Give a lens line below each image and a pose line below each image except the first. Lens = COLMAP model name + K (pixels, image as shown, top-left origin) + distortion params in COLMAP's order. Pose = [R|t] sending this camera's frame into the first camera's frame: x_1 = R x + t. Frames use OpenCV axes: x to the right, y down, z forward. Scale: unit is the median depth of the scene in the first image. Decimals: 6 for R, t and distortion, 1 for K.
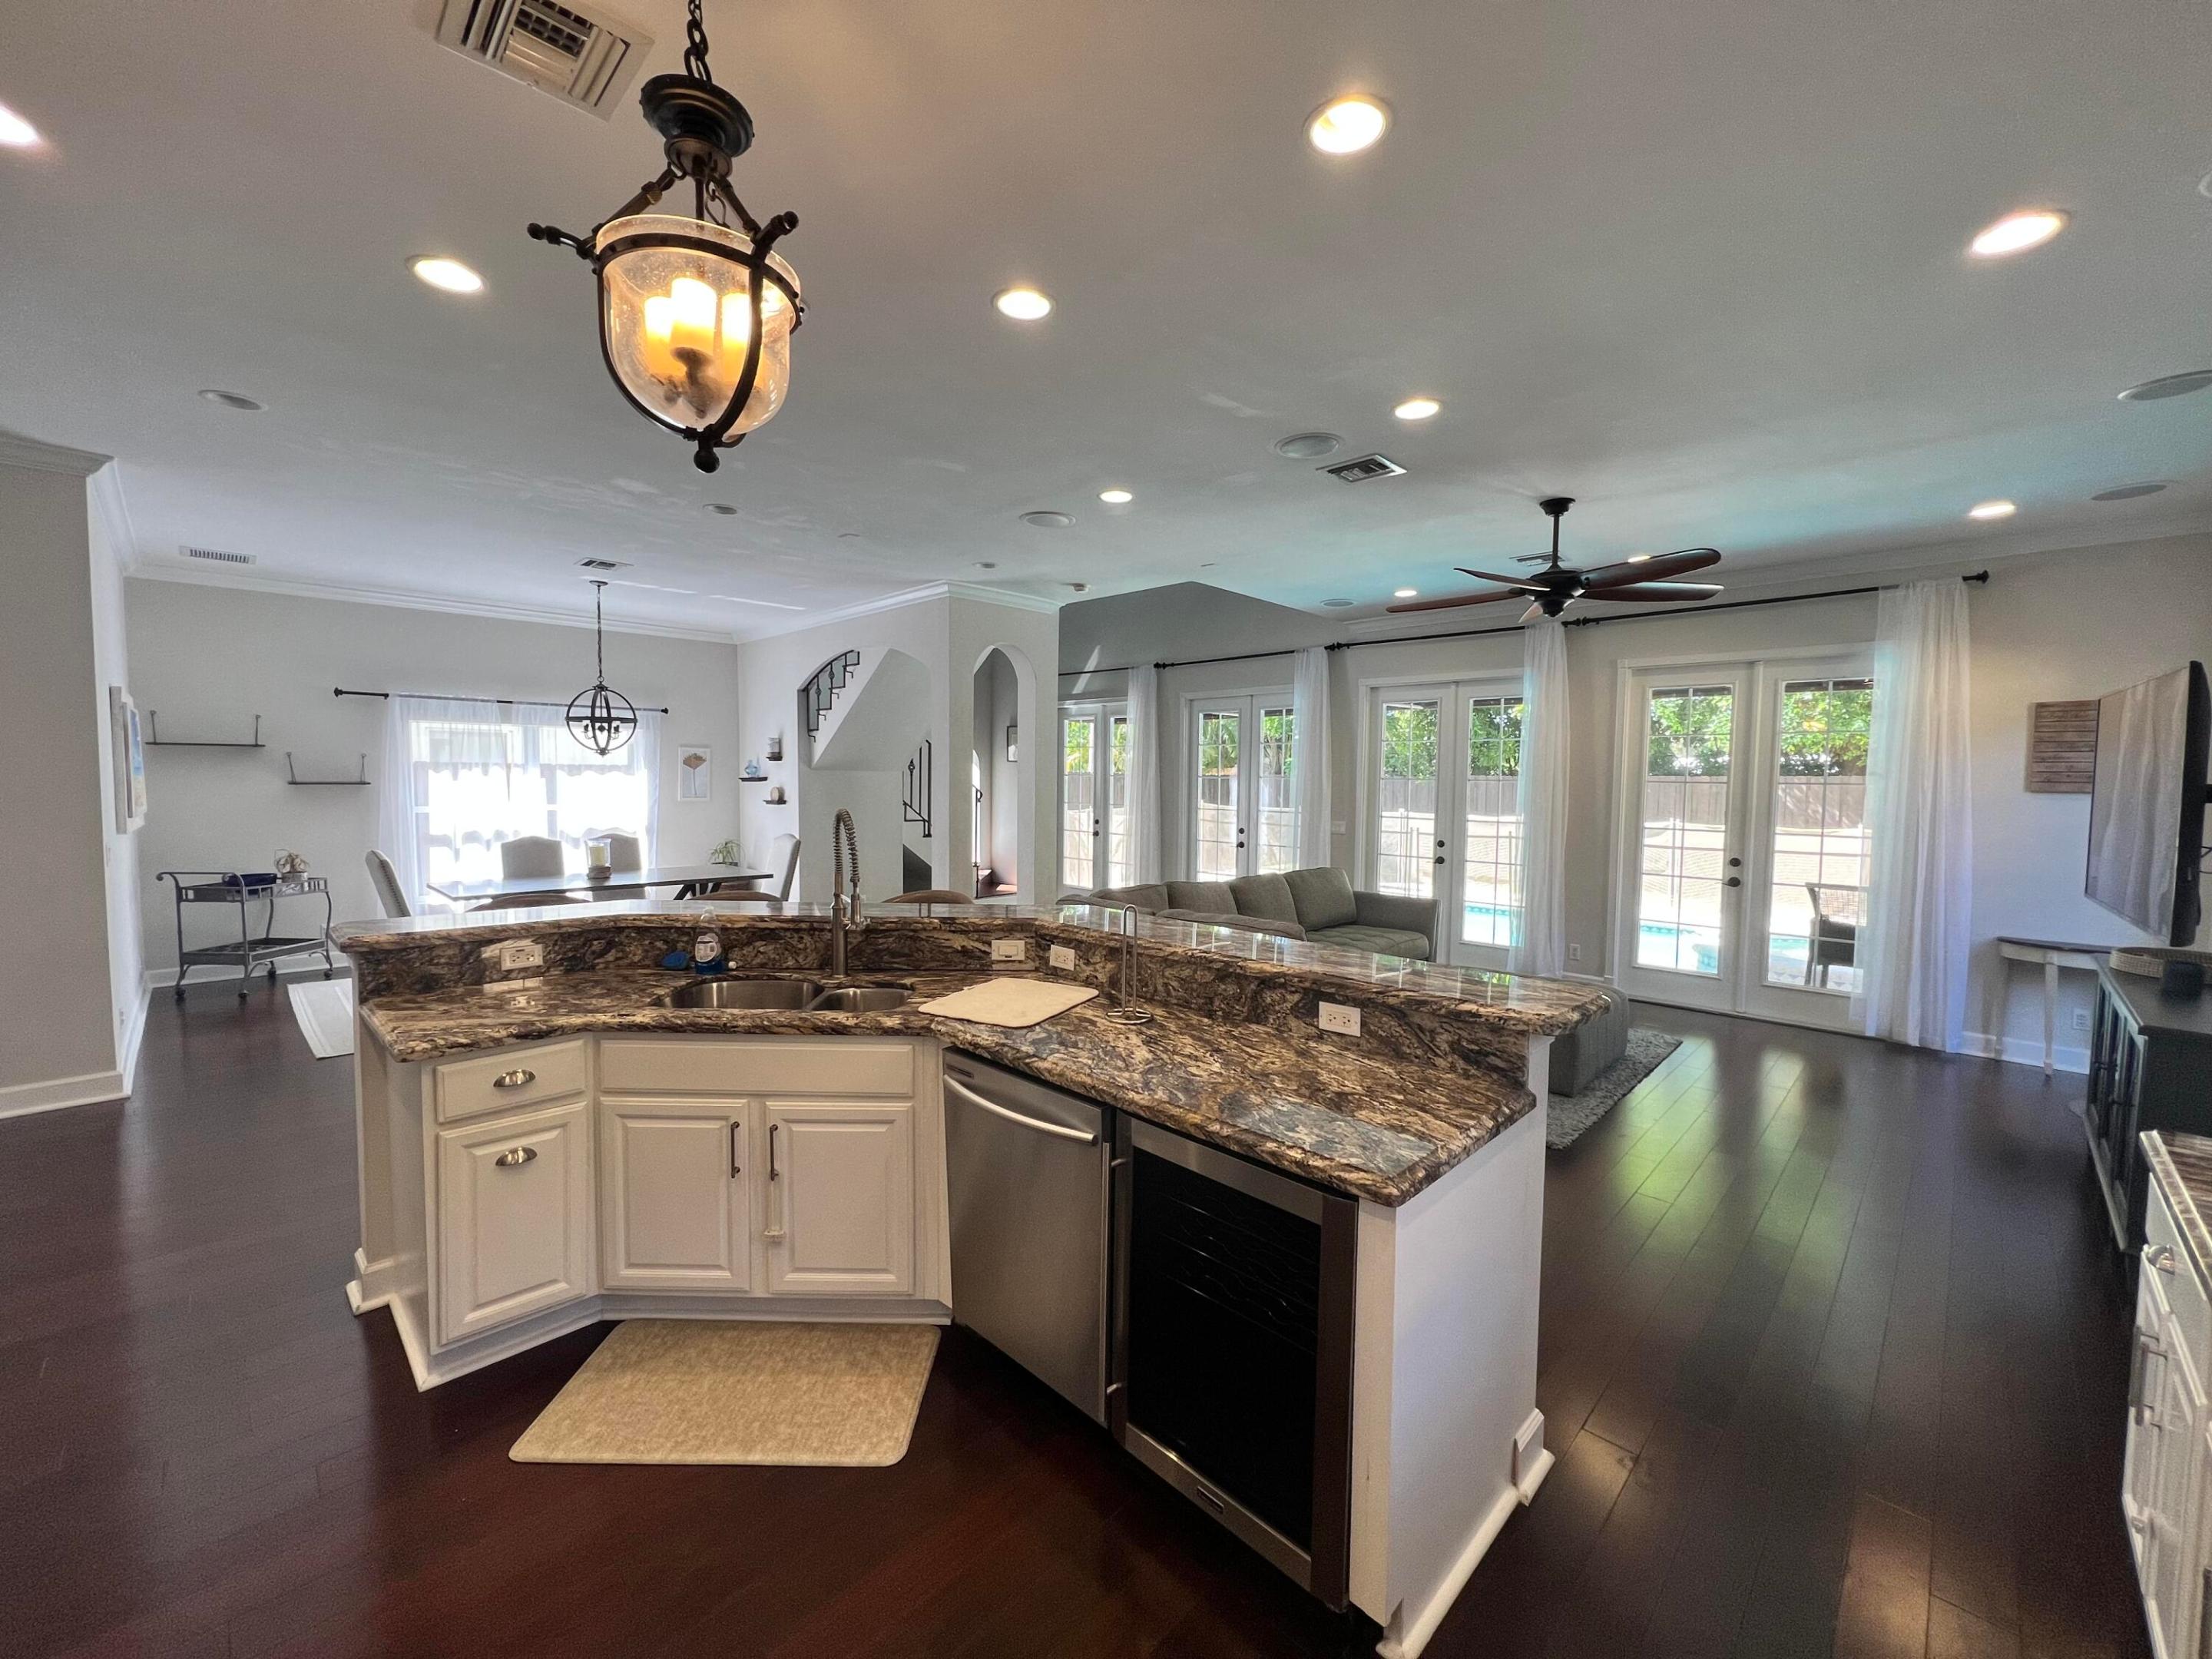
lens RADIAL K [[885.7, 0, 1102.3], [0, 885.7, 826.3], [0, 0, 1]] dist [-0.001788, -0.000014]
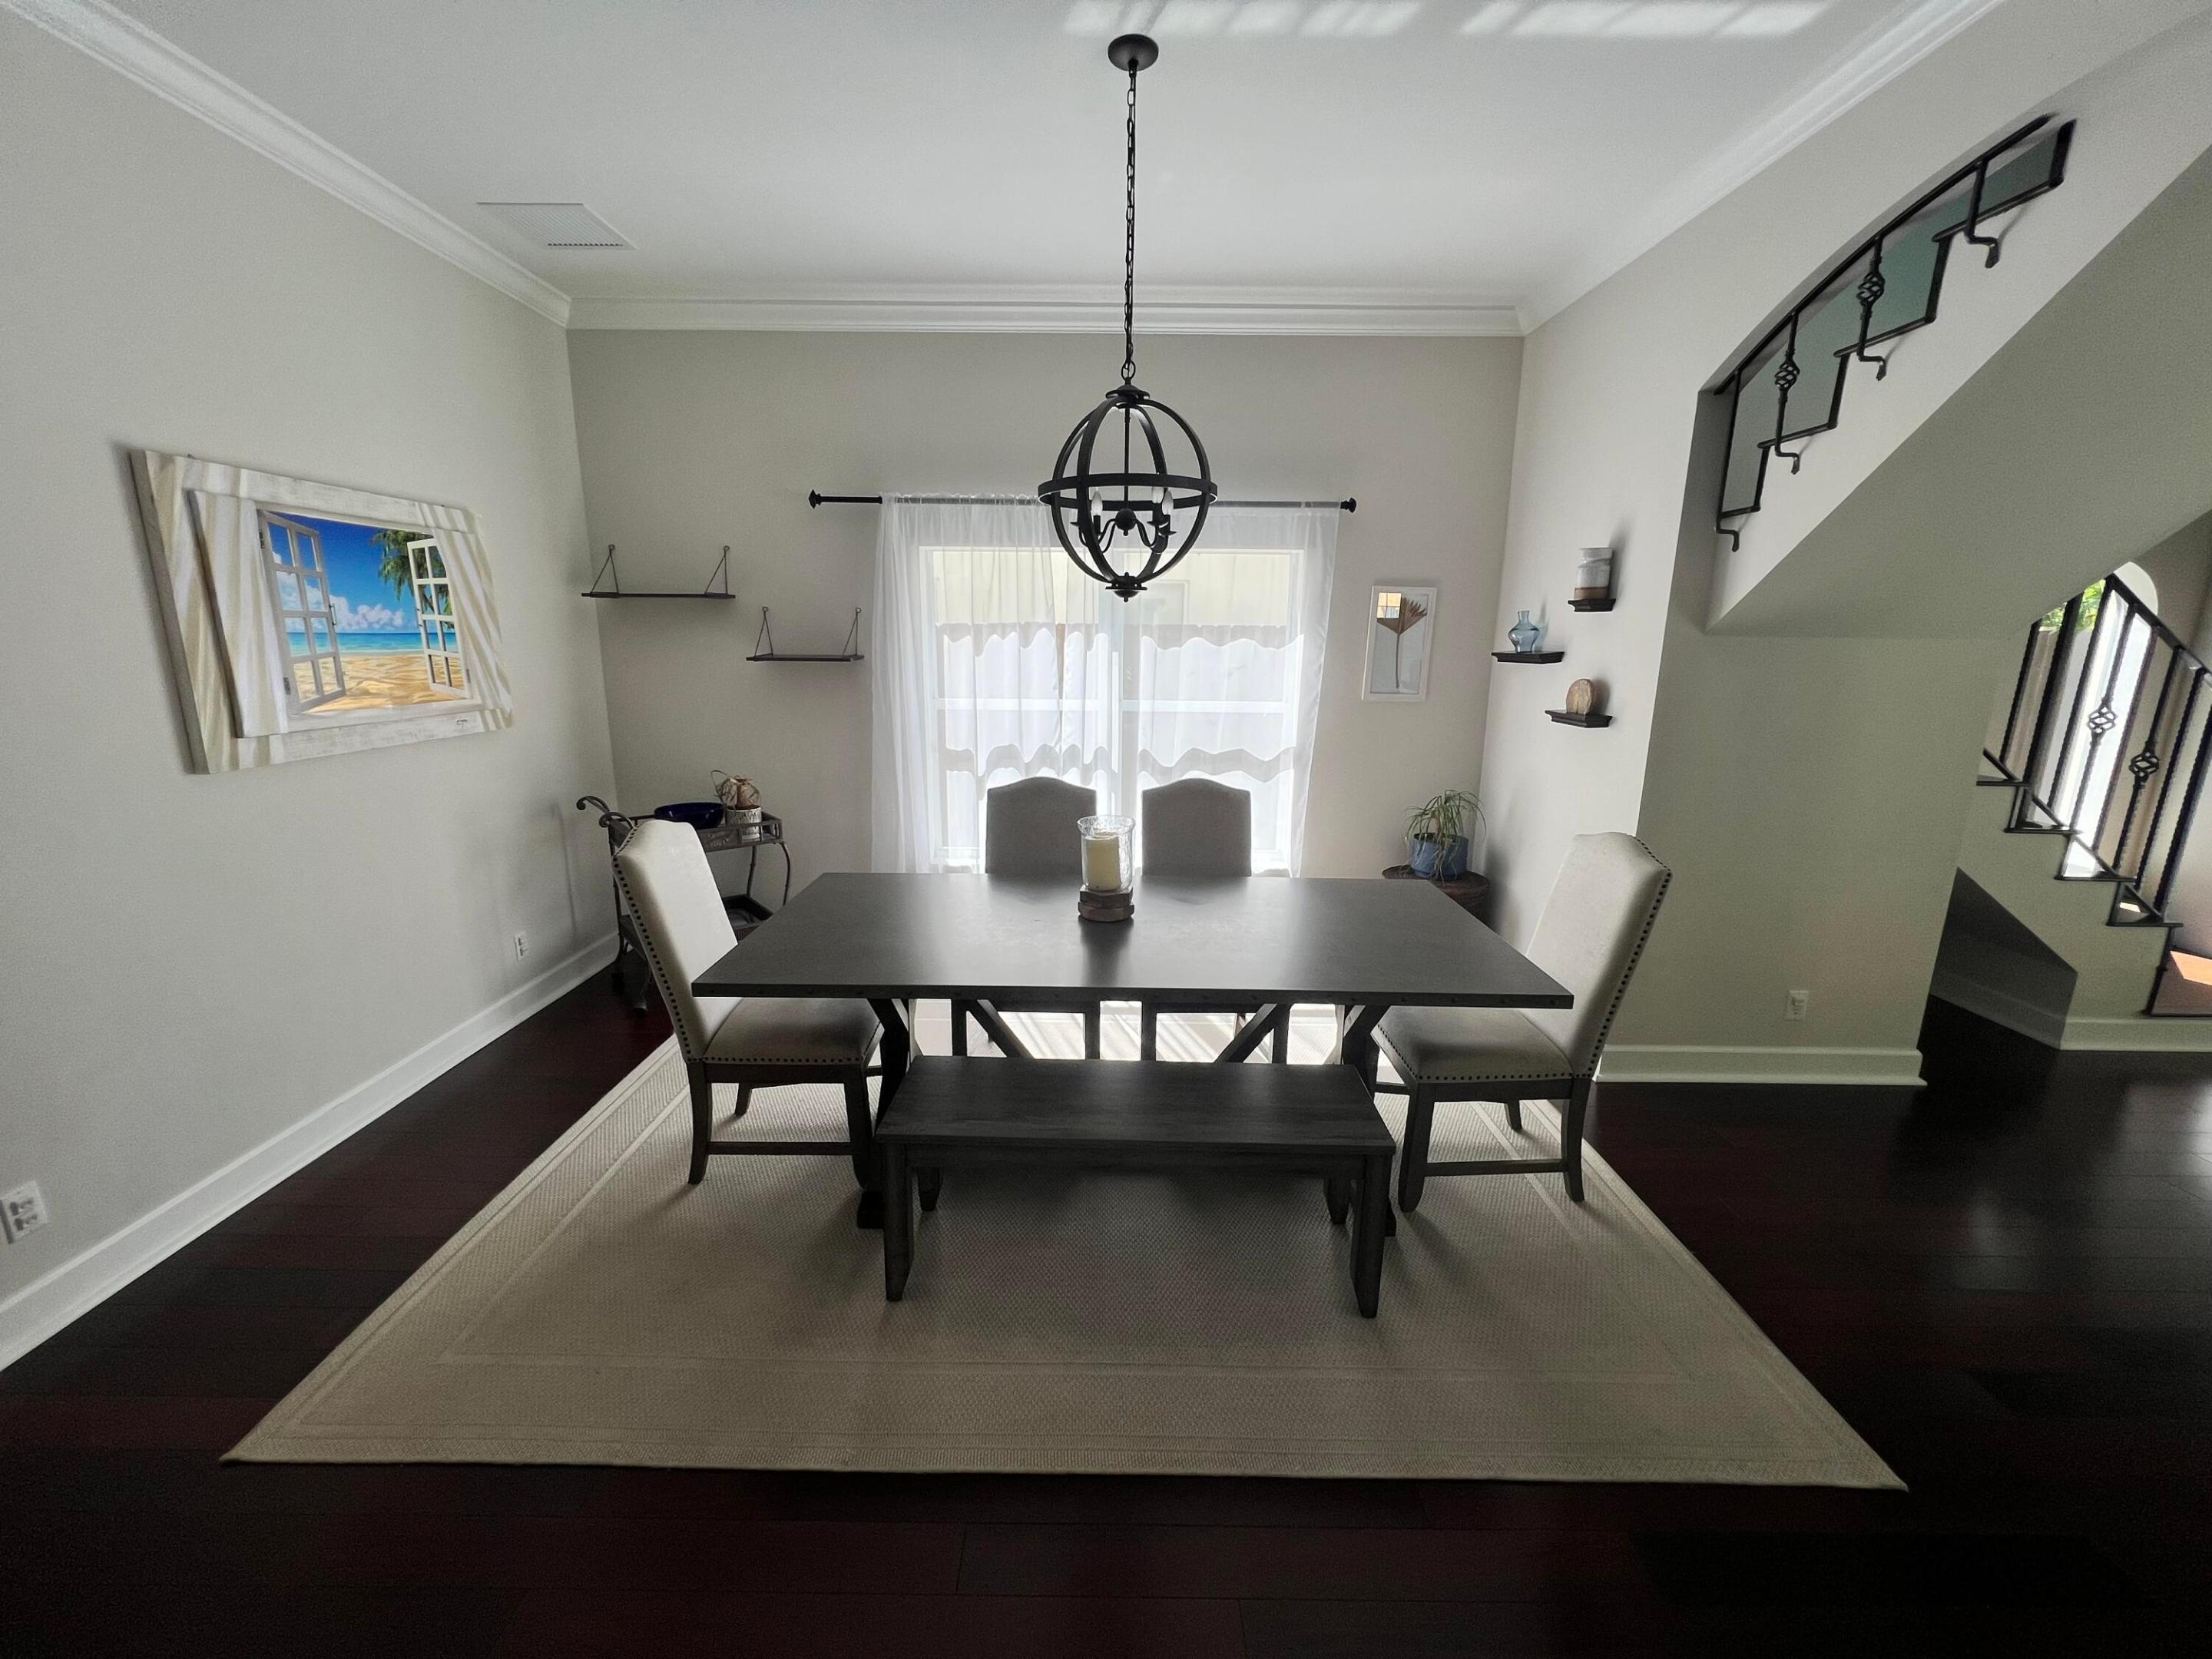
lens RADIAL K [[885.7, 0, 1102.3], [0, 885.7, 826.3], [0, 0, 1]] dist [-0.001788, -0.000014]
pose [[0.702987, 0.150625, -0.695069, -0.253821], [-0.041599, 0.984351, 0.171241, -0.040960], [0.709985, -0.091466, 0.698252, 0.610132]]
